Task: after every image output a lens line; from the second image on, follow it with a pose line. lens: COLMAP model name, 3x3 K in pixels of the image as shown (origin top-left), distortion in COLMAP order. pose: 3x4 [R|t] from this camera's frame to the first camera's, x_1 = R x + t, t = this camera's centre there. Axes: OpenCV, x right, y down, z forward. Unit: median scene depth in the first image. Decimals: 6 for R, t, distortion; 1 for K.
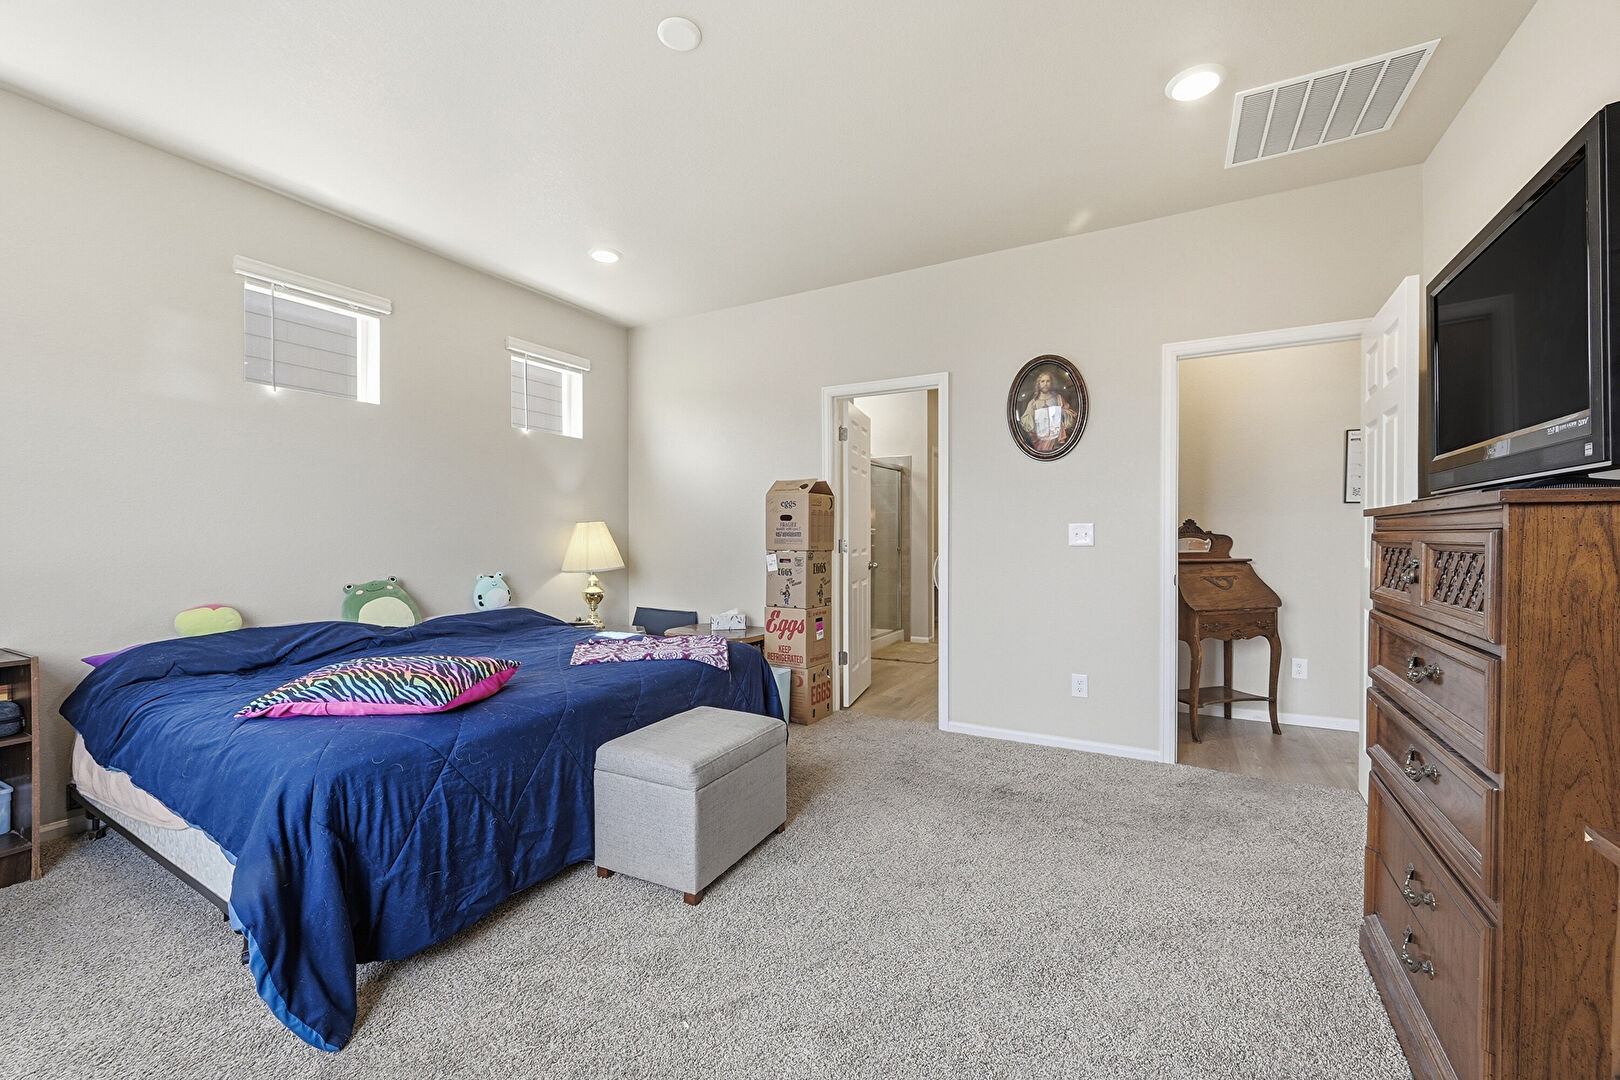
lens RADIAL K [[649.8, 0, 807.8], [0, 649.8, 533.6], [0, 0, 1]] dist [0.000973, 0.000339]
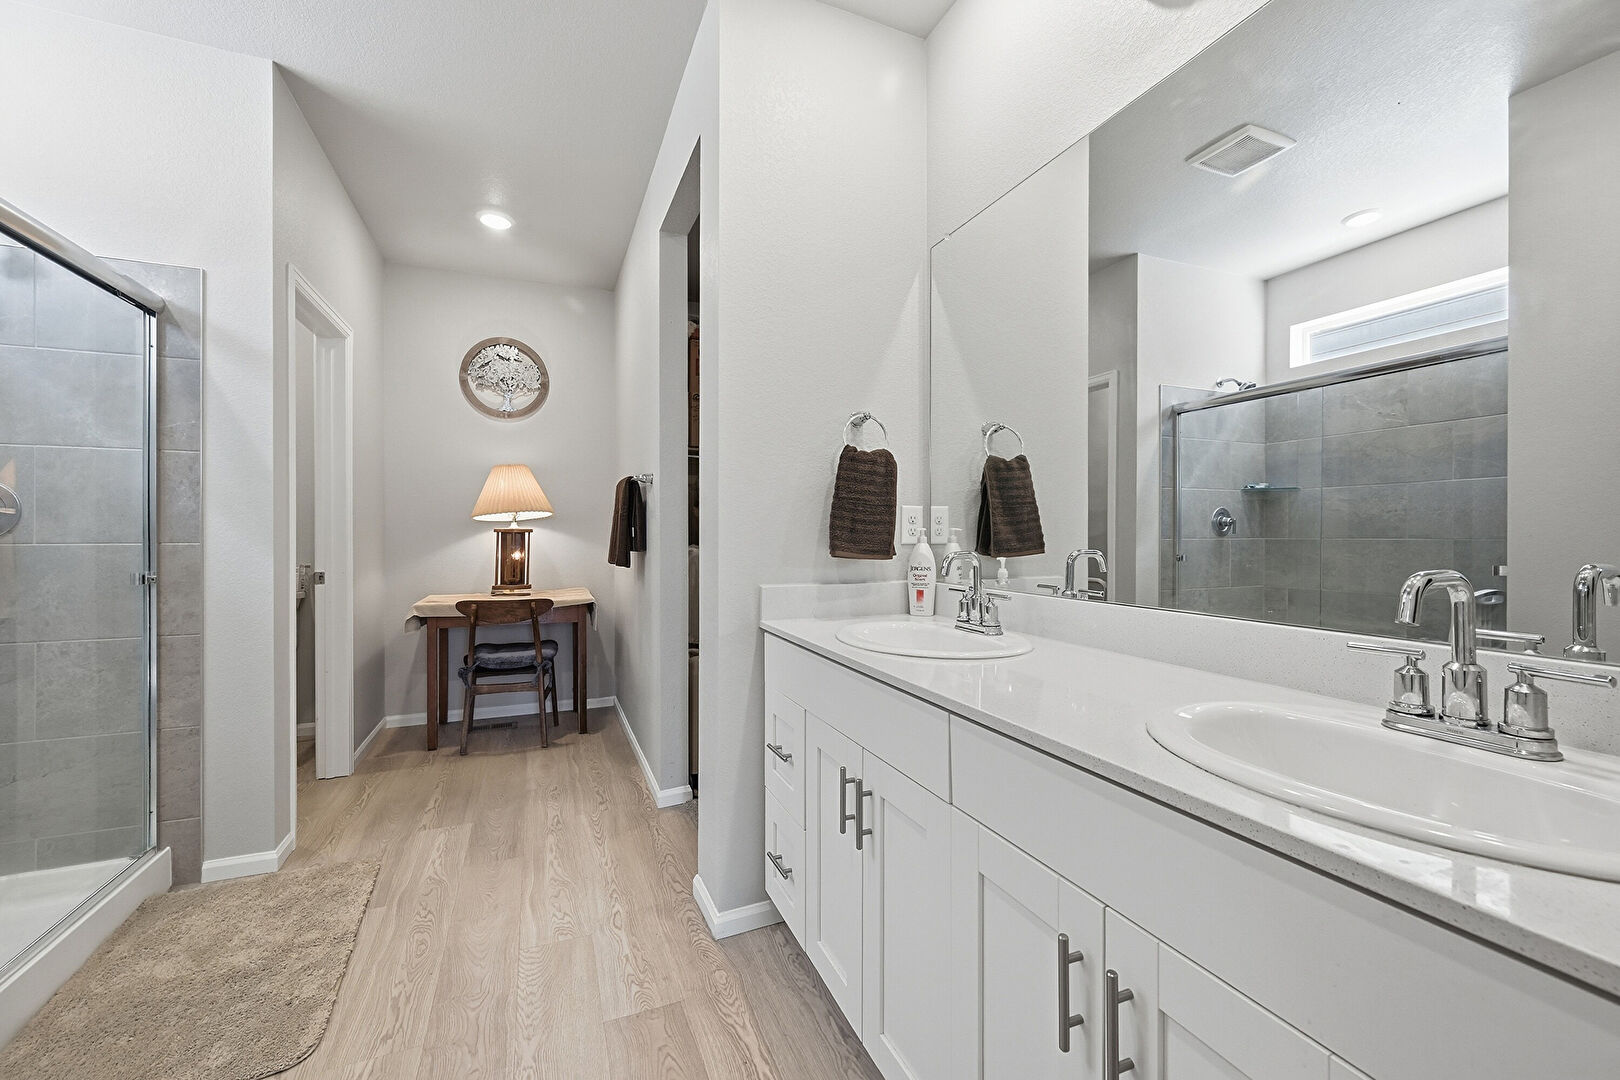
lens RADIAL K [[649.8, 0, 809.5], [0, 649.8, 535.0], [0, 0, 1]] dist [0.000973, 0.000339]
pose [[0.615580, -0.000070, 0.788074, 0.091704], [0.000755, 1.000000, -0.000500, 0.006042], [-0.788074, 0.000903, 0.615580, 0.580791]]
